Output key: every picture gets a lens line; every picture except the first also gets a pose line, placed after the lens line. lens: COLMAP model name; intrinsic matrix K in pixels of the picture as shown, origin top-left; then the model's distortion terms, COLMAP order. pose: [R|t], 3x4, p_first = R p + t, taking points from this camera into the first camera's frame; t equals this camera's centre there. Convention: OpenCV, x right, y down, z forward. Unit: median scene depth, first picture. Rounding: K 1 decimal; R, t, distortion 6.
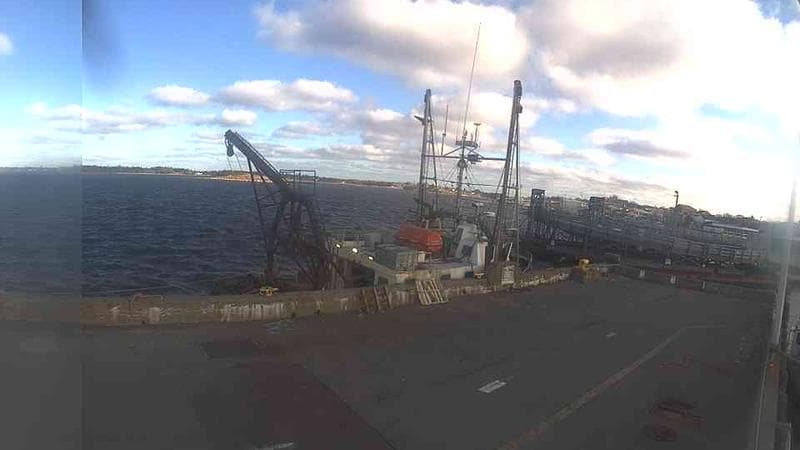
lens RADIAL K [[323.0, 0, 400.0], [0, 323.0, 228.6], [0, 0, 1]] dist [-0.001650, 0.000030]
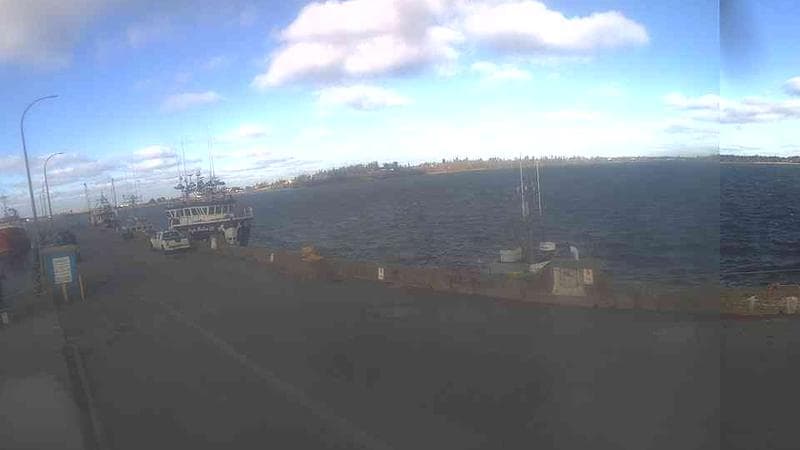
lens RADIAL K [[323.0, 0, 400.0], [0, 323.0, 221.9], [0, 0, 1]] dist [-0.001650, 0.000030]
pose [[0.999843, 0.002575, -0.017542, -1.959080], [-0.002672, 0.999981, -0.005474, 0.020995], [0.017528, 0.005520, 0.999831, -0.019387]]
